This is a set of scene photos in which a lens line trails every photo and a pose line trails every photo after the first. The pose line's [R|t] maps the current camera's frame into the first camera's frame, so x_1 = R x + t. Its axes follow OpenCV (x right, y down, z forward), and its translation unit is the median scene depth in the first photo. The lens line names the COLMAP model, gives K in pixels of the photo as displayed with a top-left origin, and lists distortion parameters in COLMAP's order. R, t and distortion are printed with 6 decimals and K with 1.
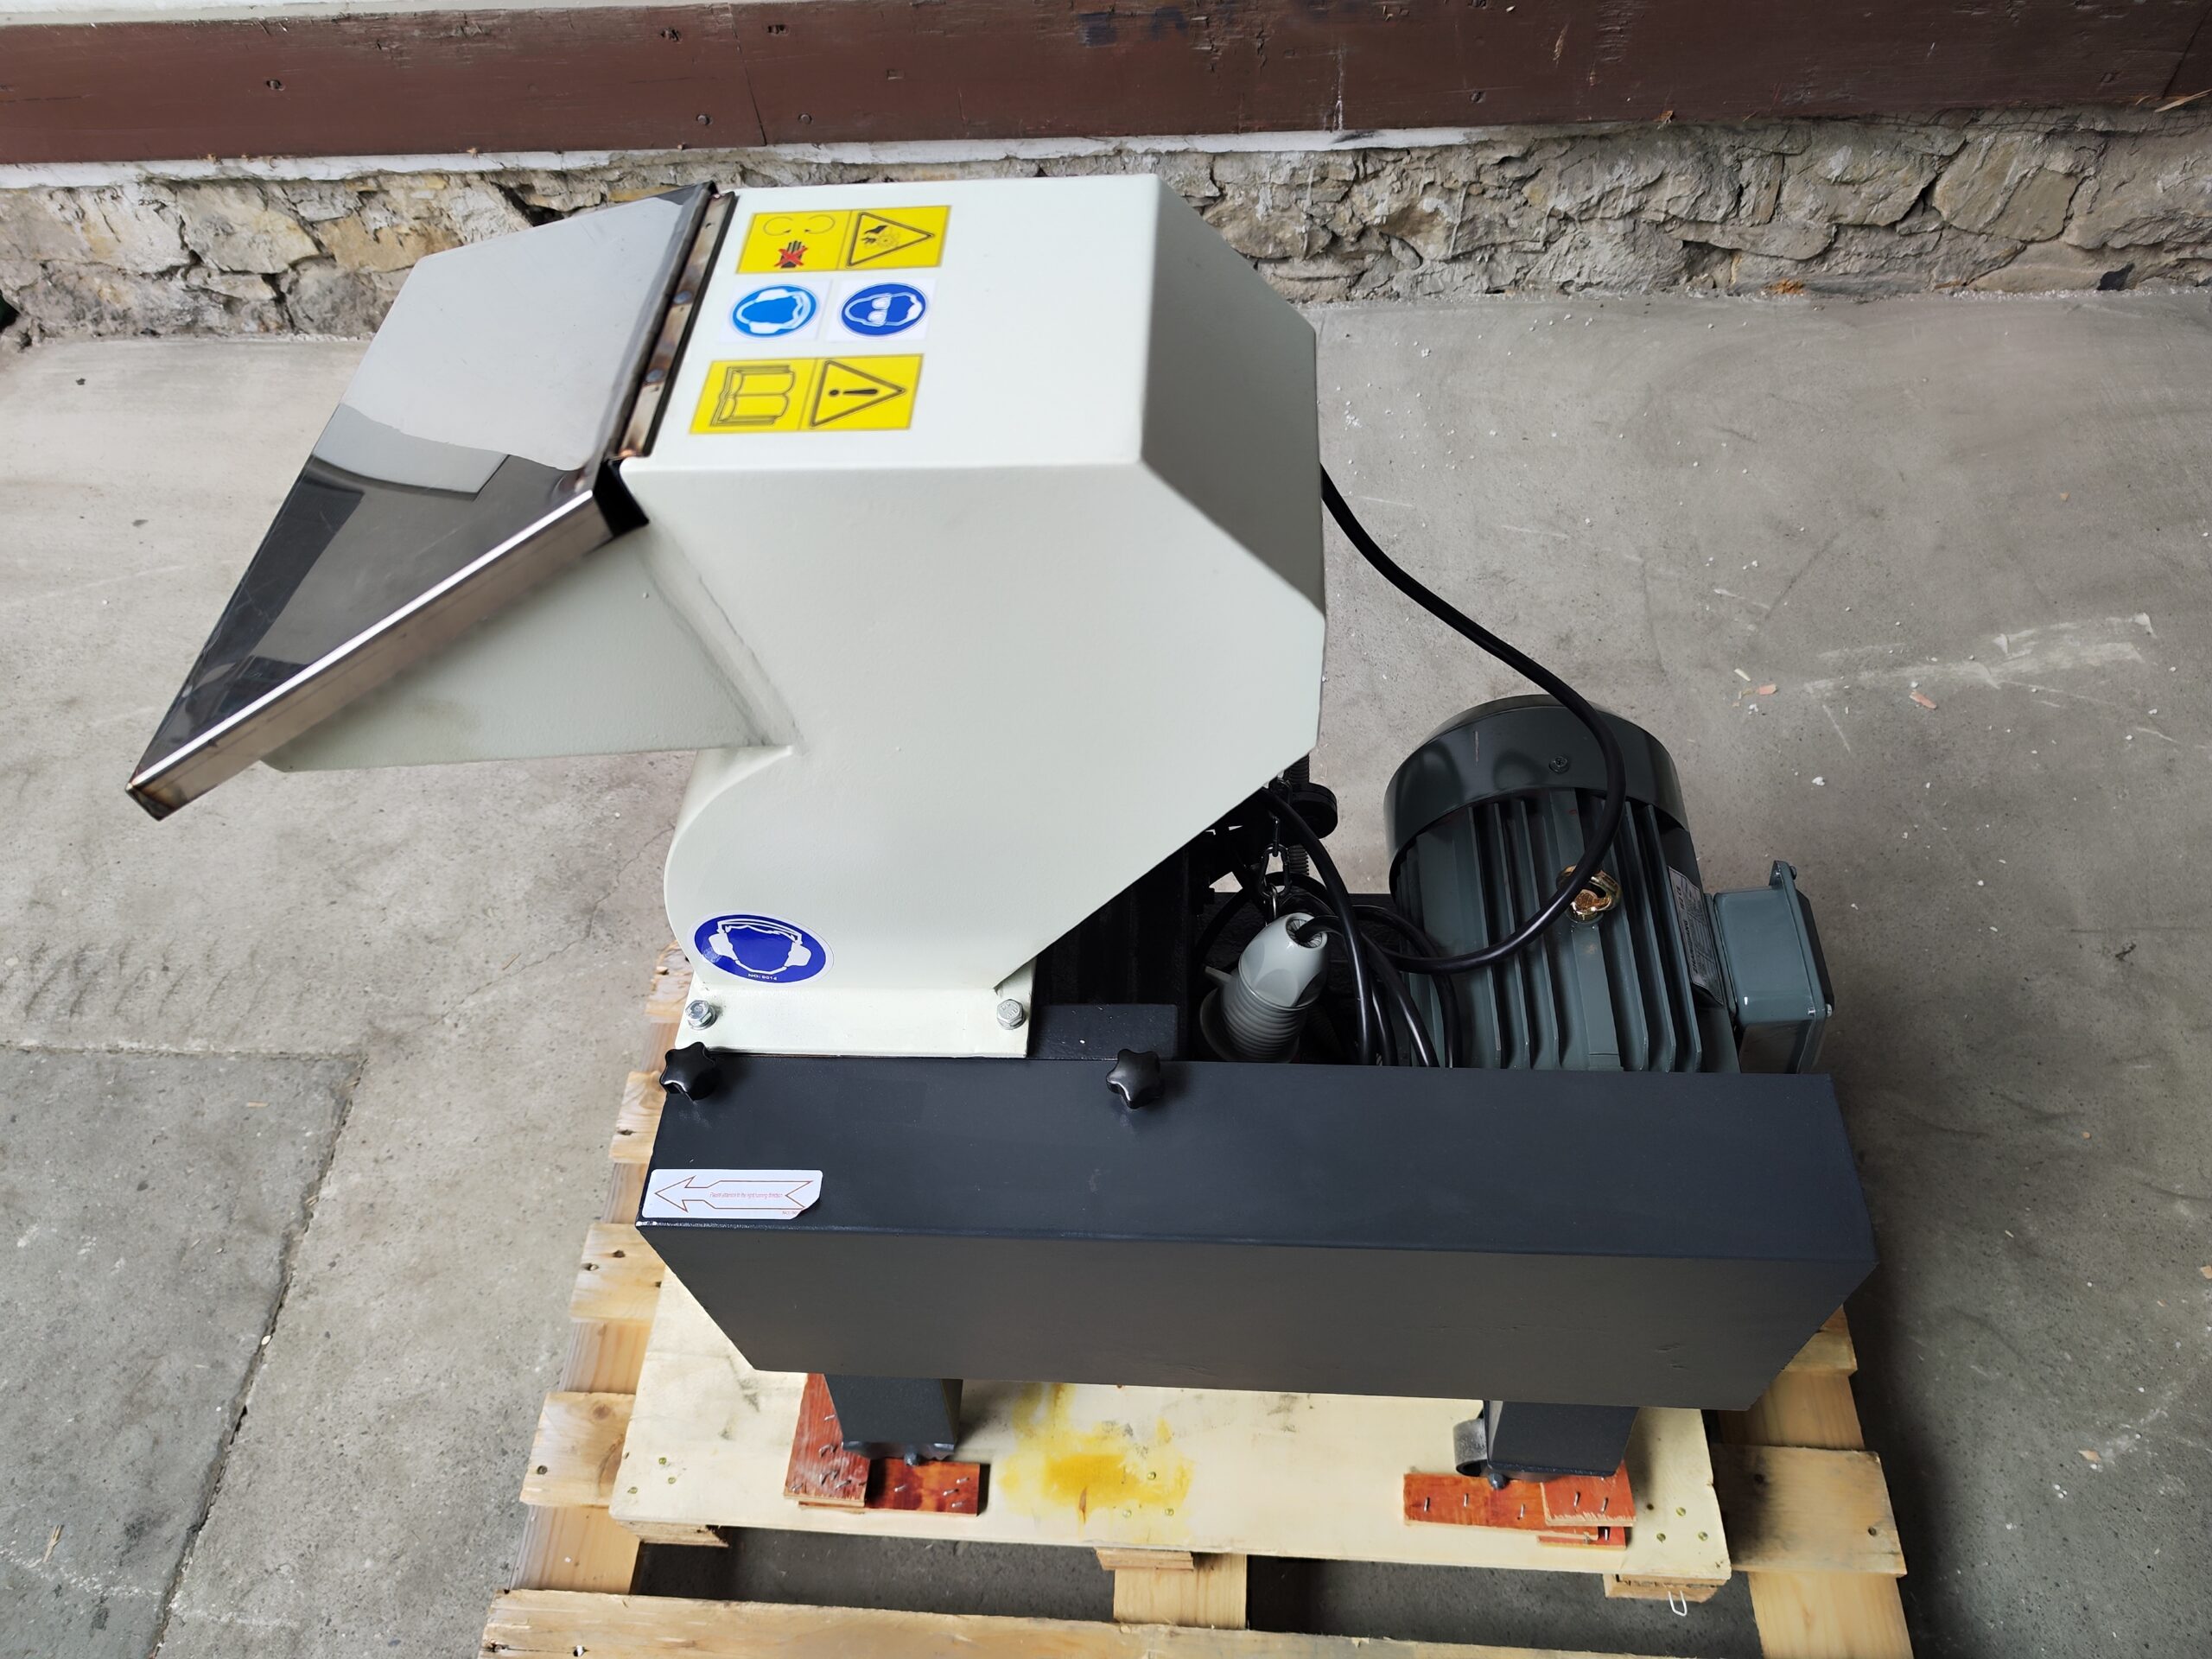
lens RADIAL K [[1525.8, 0, 1080.1], [0, 1525.8, 811.7], [0, 0, 1]] dist [0.016777, -0.016074]
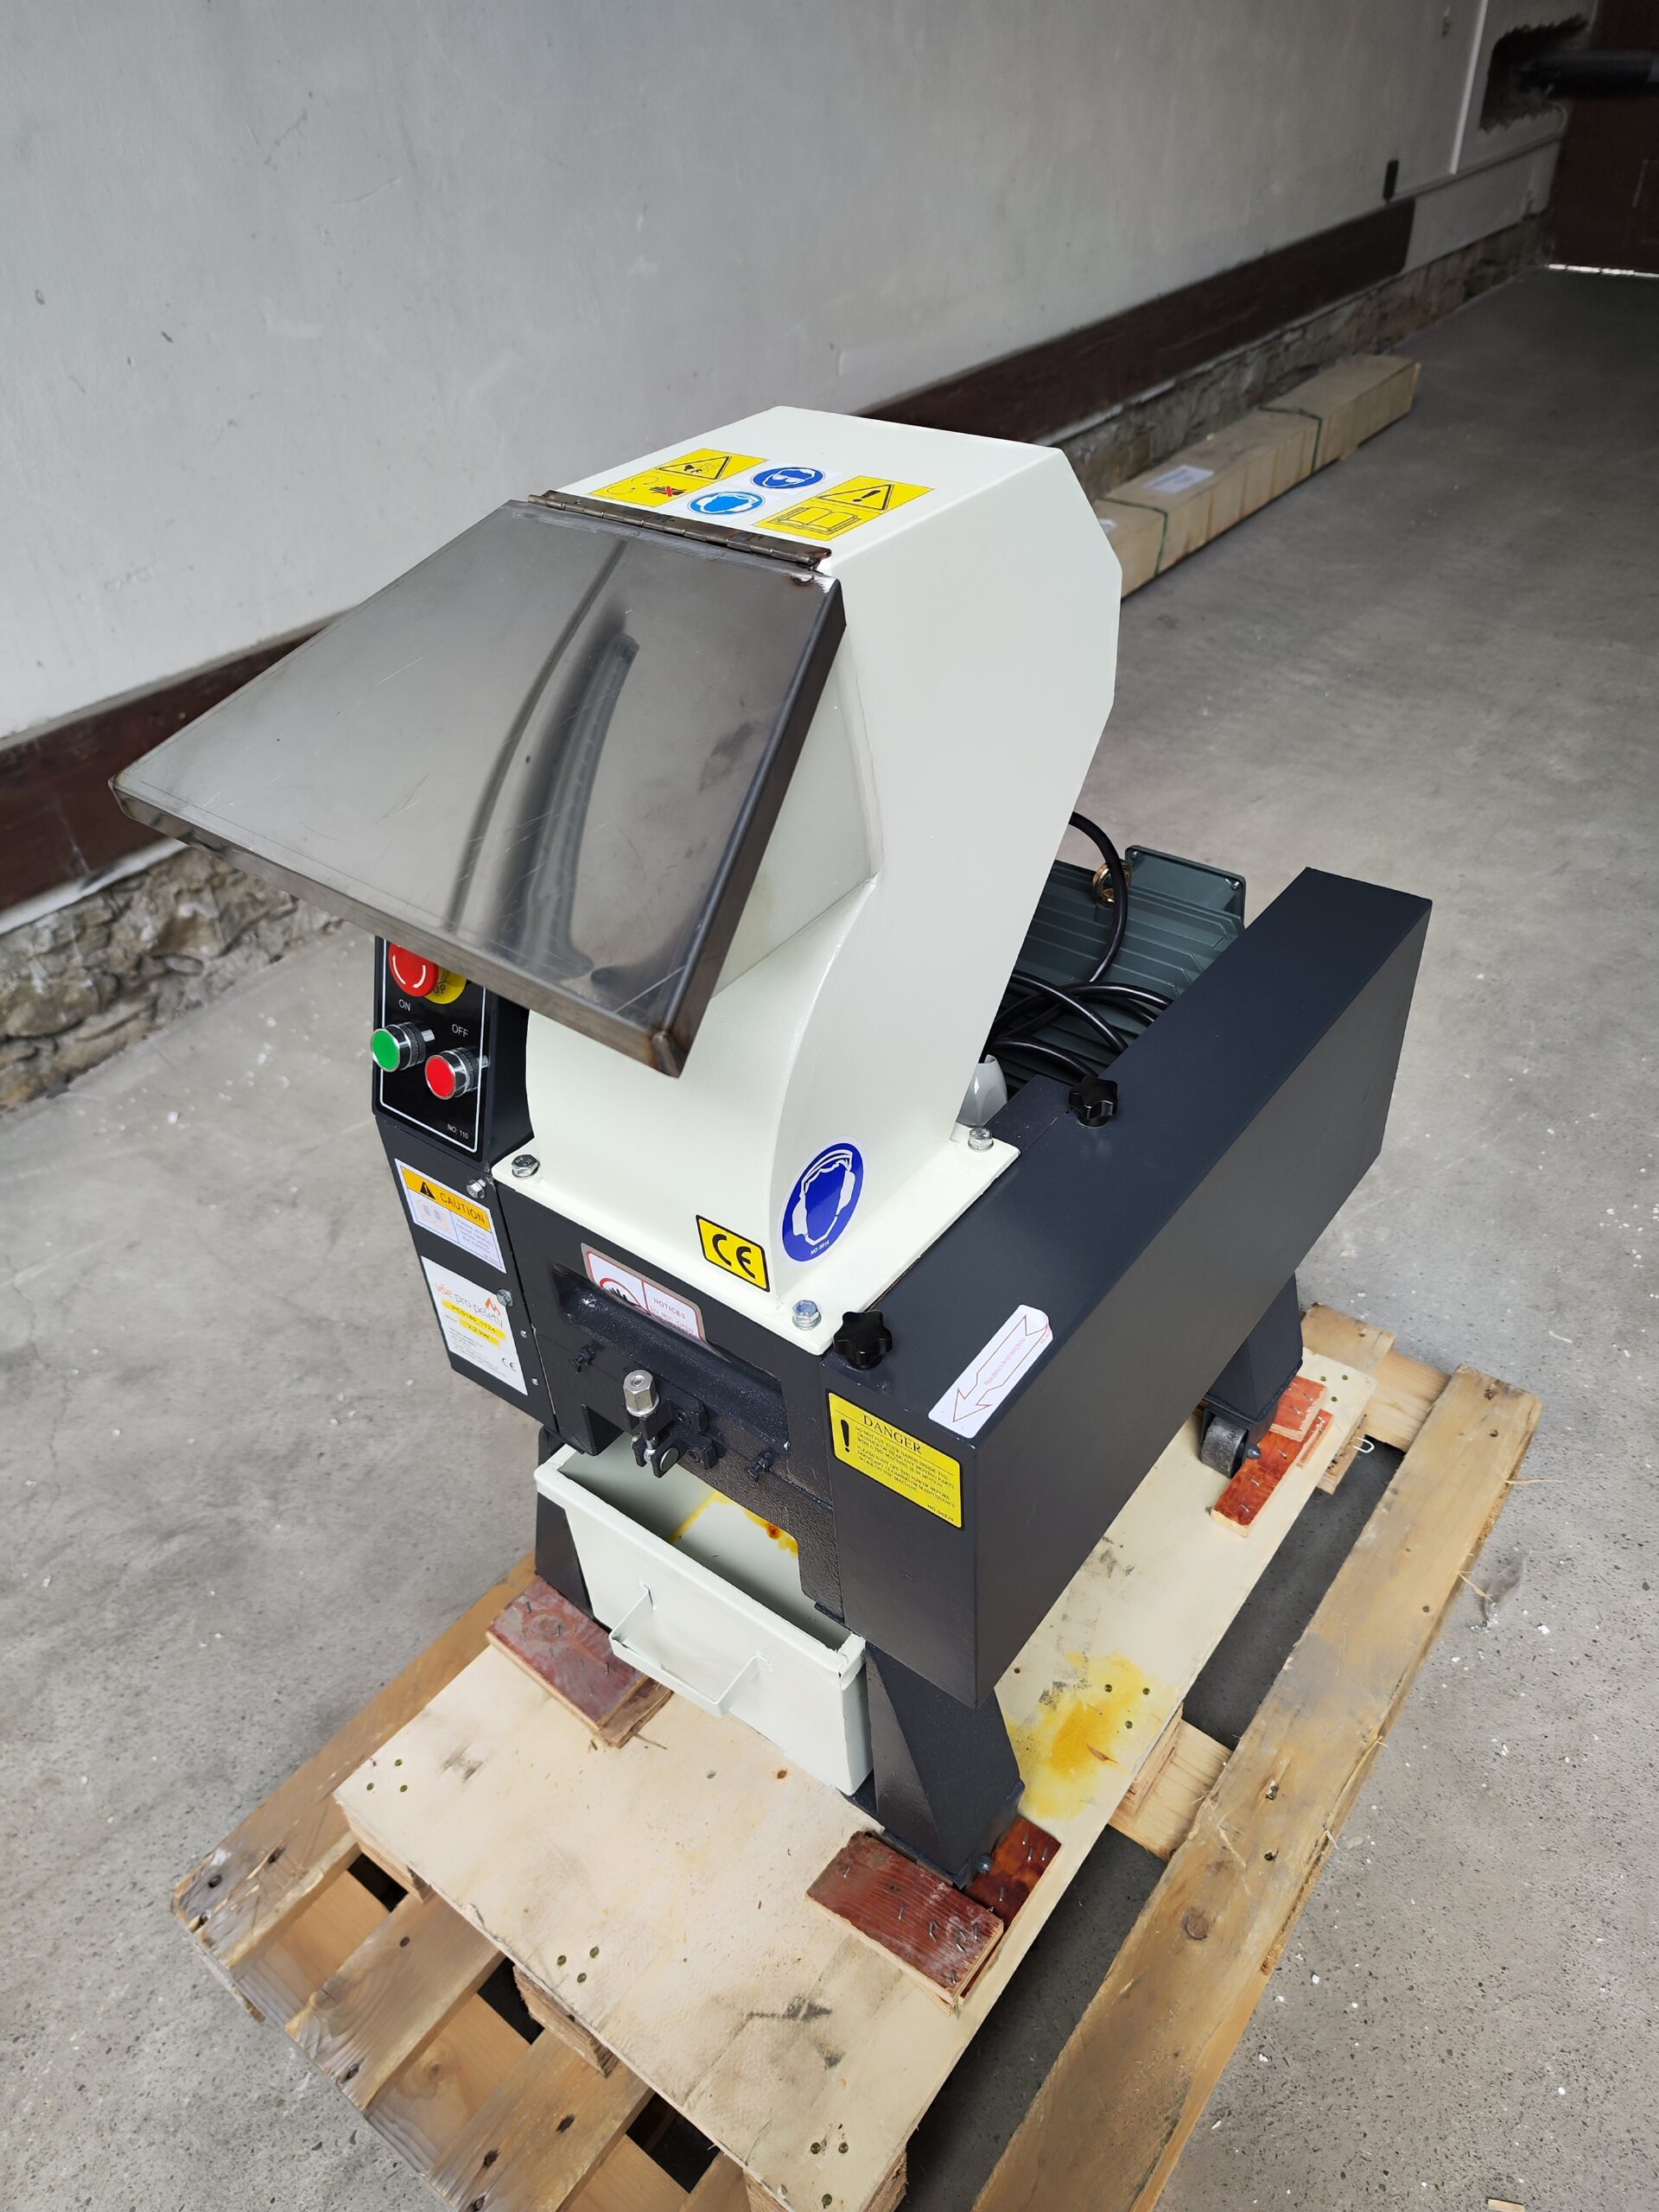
lens RADIAL K [[1525.8, 0, 845.0], [0, 1525.8, 1100.8], [0, 0, 1]] dist [0.016777, -0.016074]
pose [[0.552898, -0.471627, 0.686929, -0.410338], [0.668159, 0.743517, -0.027311, 0.037010], [-0.497863, 0.474078, 0.726211, 0.112728]]
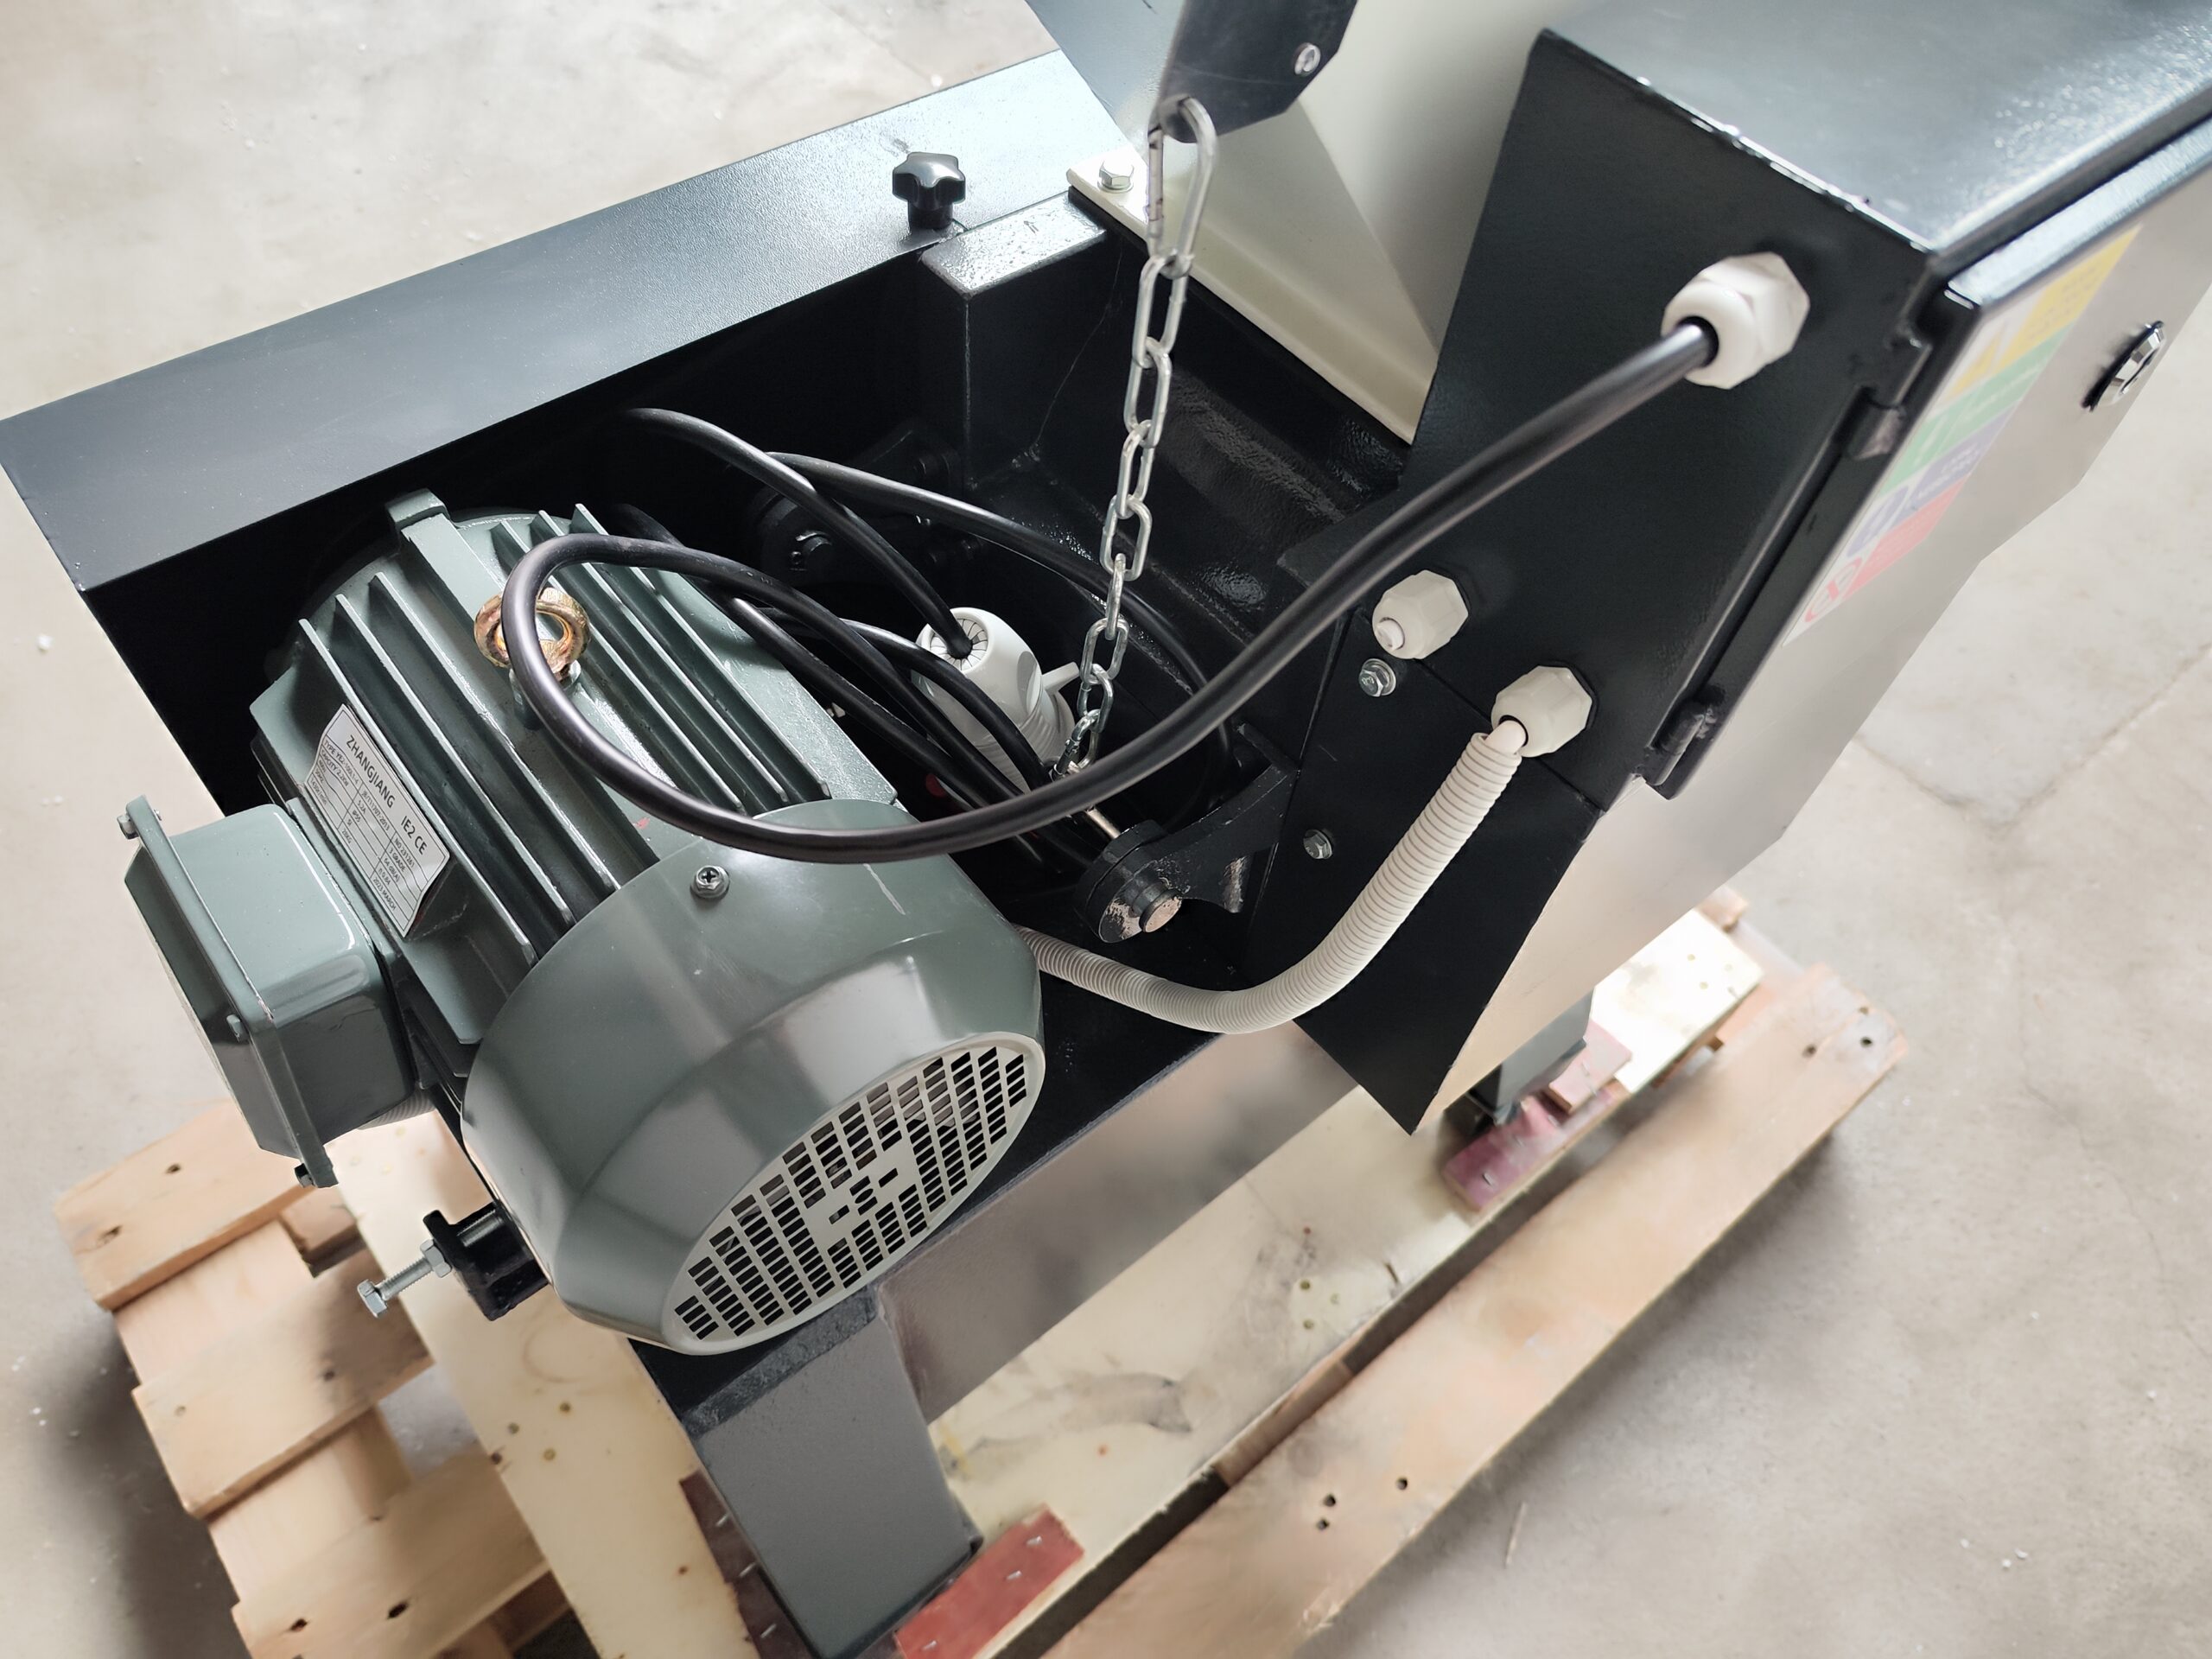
lens RADIAL K [[1525.8, 0, 1077.0], [0, 1525.8, 823.8], [0, 0, 1]] dist [0.016777, -0.016074]
pose [[-0.739339, 0.566695, -0.363641, 0.214722], [-0.536662, -0.169775, 0.826541, -0.273026], [0.406660, 0.806247, 0.429644, 0.445126]]
